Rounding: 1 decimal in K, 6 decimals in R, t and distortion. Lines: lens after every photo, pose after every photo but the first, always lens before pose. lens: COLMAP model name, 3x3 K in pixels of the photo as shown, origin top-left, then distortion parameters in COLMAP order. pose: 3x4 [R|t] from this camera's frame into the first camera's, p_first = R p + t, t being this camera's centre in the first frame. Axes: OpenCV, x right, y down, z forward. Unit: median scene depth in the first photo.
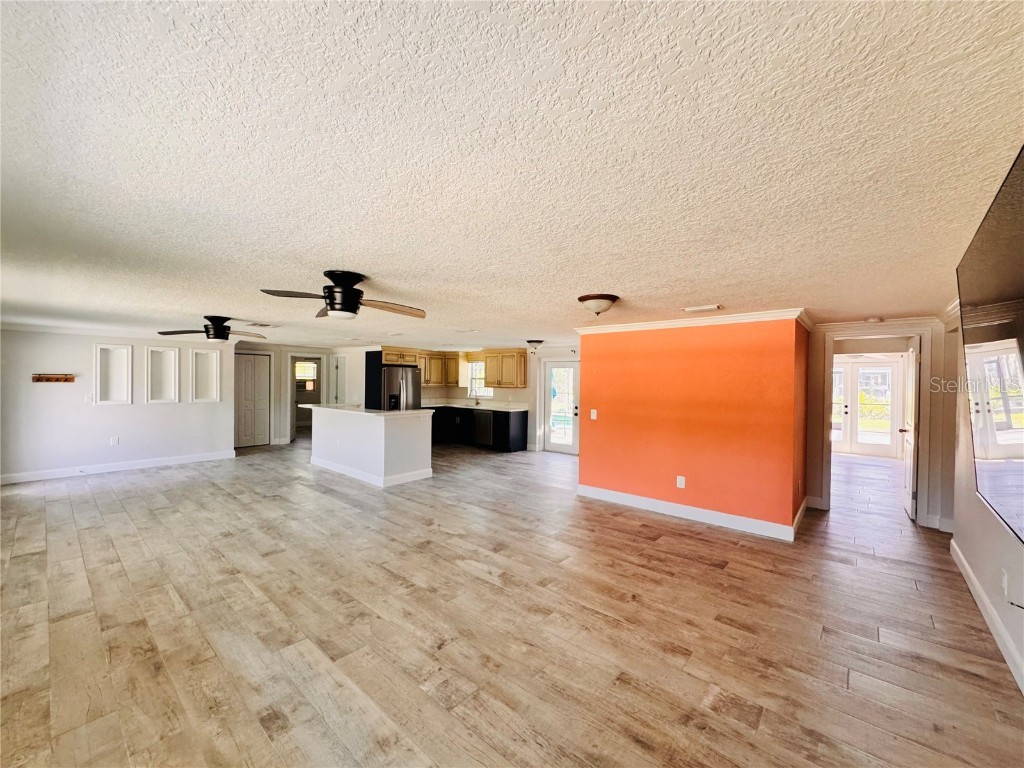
lens RADIAL K [[409.0, 0, 507.4], [0, 409.0, 381.3], [0, 0, 1]] dist [-0.004466, 0.000715]
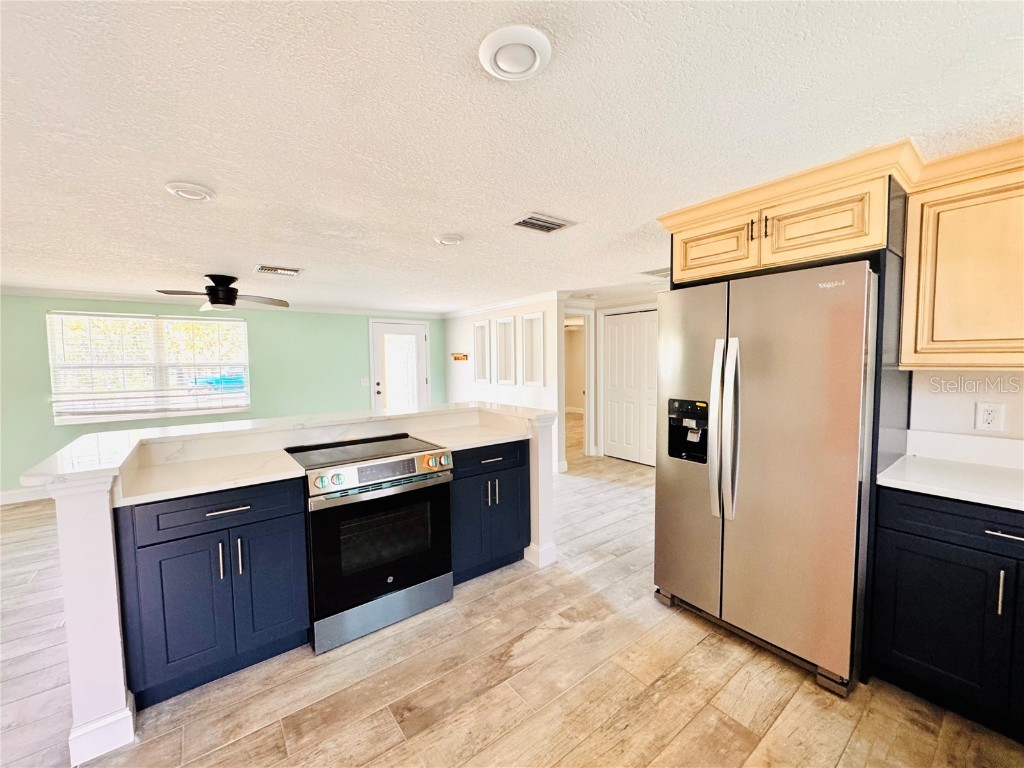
lens RADIAL K [[409.0, 0, 510.7], [0, 409.0, 383.1], [0, 0, 1]] dist [-0.004466, 0.000715]
pose [[-0.188232, 0.047139, -0.980993, -0.014164], [0.008800, 0.998888, 0.046310, 0.009026], [0.982085, 0.000085, -0.188437, 0.838830]]
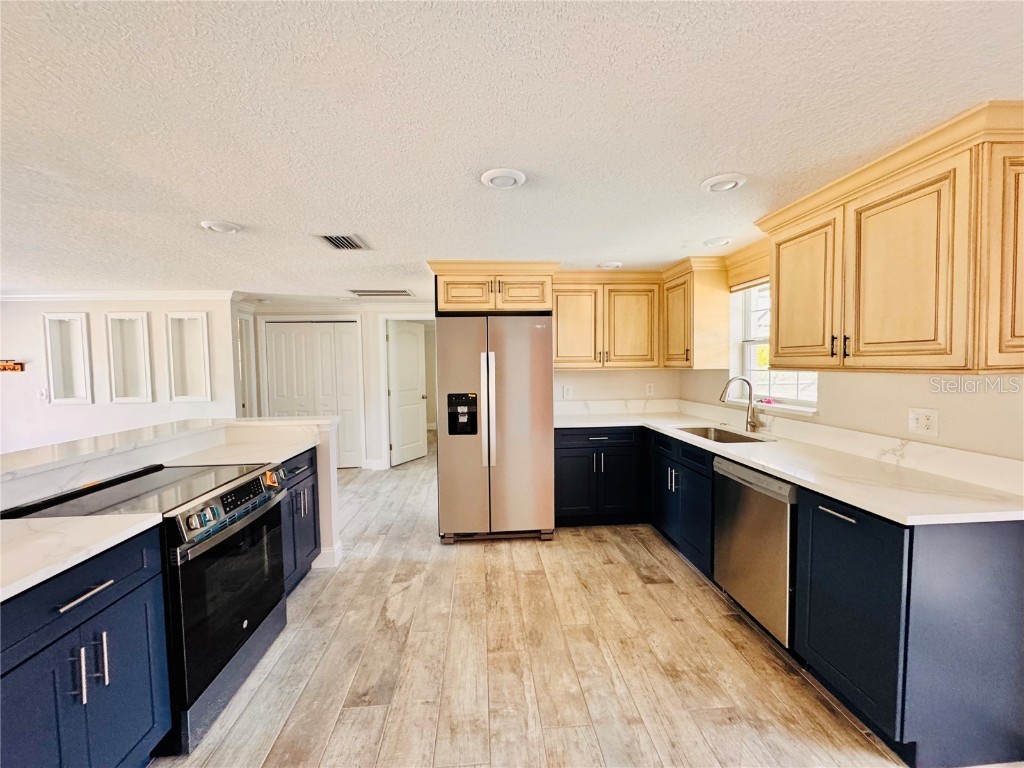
lens RADIAL K [[409.0, 0, 510.2], [0, 409.0, 382.7], [0, 0, 1]] dist [-0.004466, 0.000715]
pose [[0.718101, 0.009443, -0.695875, 0.003358], [0.022019, 0.999099, 0.036280, 0.009857], [0.695591, -0.041375, 0.717246, 0.686599]]
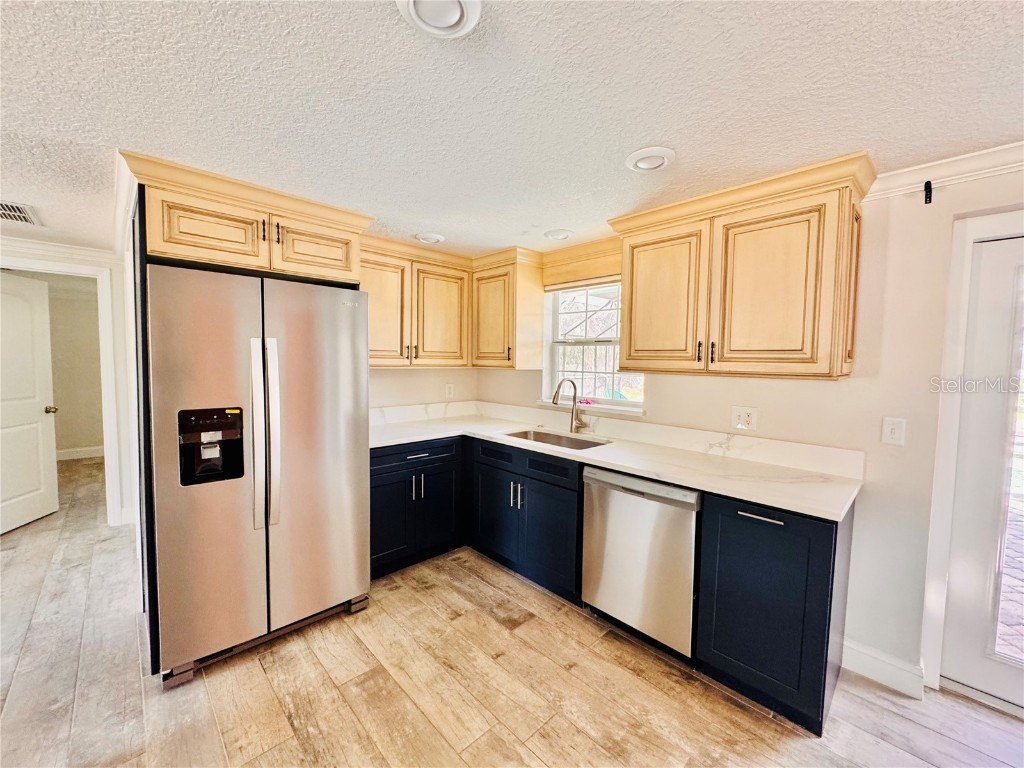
lens RADIAL K [[409.0, 0, 510.4], [0, 409.0, 382.9], [0, 0, 1]] dist [-0.004466, 0.000715]
pose [[0.997116, 0.006212, -0.075643, -0.102564], [-0.002129, 0.998542, 0.053936, 0.007799], [0.075868, -0.053619, 0.995675, 0.721858]]
